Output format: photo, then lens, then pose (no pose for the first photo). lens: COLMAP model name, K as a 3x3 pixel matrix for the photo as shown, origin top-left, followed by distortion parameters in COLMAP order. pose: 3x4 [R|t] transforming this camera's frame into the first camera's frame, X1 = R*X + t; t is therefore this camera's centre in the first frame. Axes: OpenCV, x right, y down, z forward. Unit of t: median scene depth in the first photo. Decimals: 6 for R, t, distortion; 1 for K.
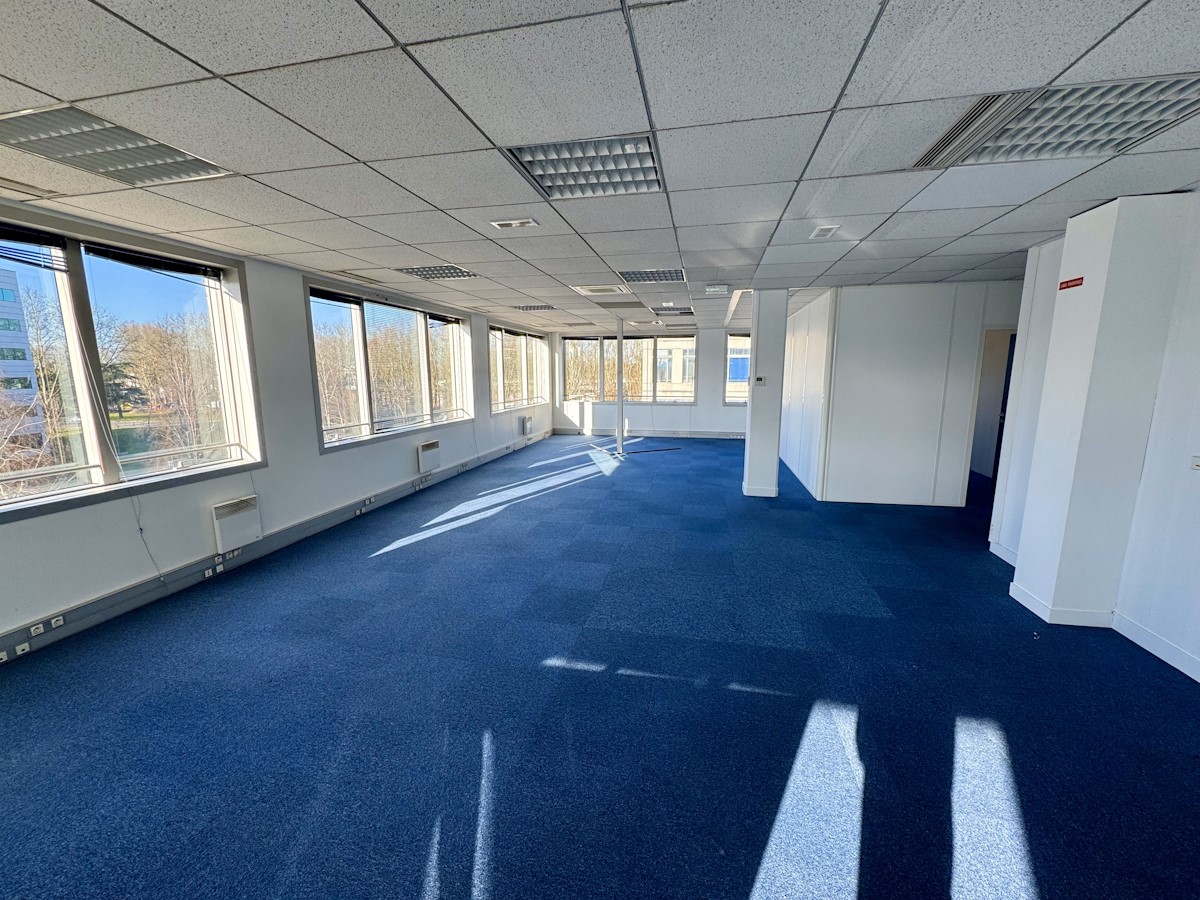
lens RADIAL K [[498.1, 0, 600.0], [0, 498.1, 450.0], [0, 0, 1]] dist [0.001328, 0.000214]
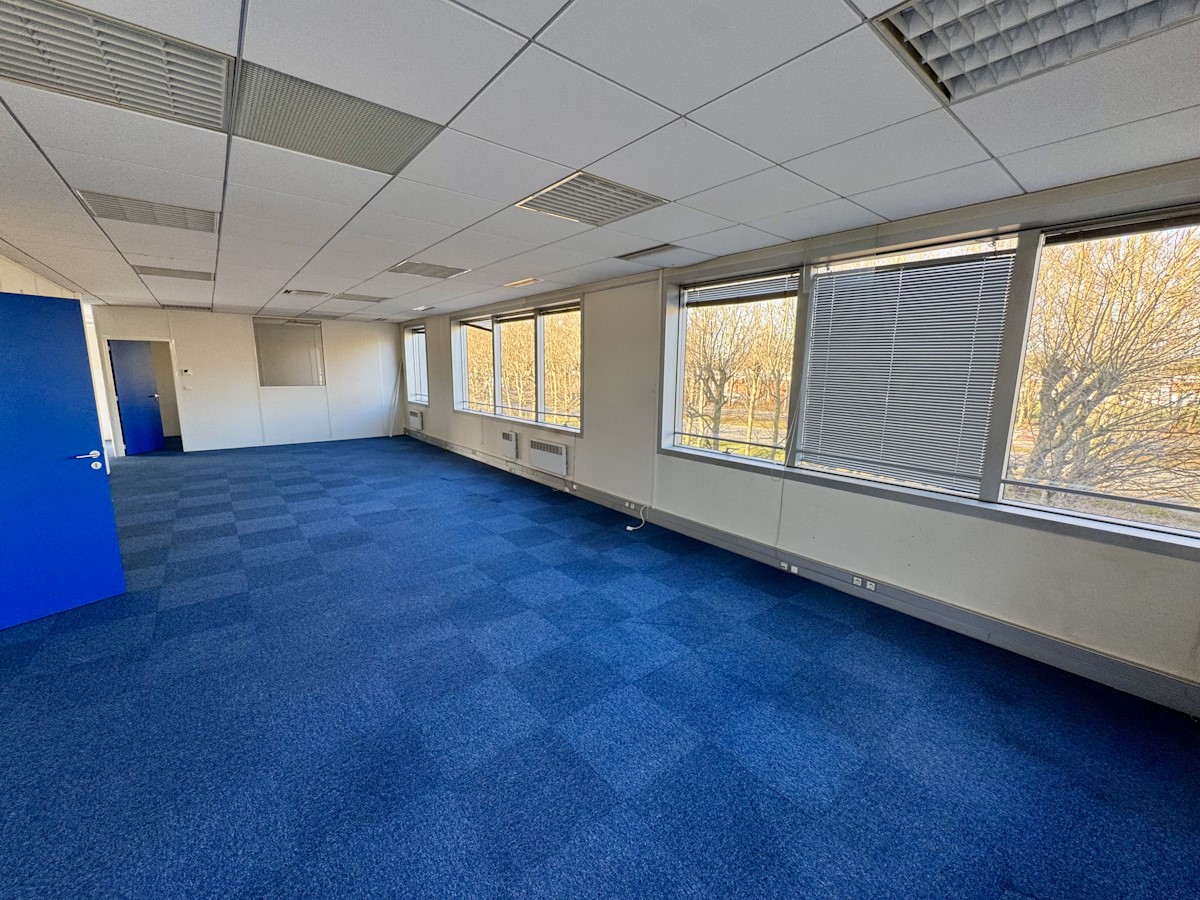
lens RADIAL K [[498.1, 0, 600.0], [0, 498.1, 450.0], [0, 0, 1]] dist [0.001328, 0.000214]
pose [[-0.640470, 0.098444, -0.761647, 0.237351], [-0.147711, 0.957443, 0.247961, -0.183234], [0.753644, 0.271315, -0.598672, 1.188192]]
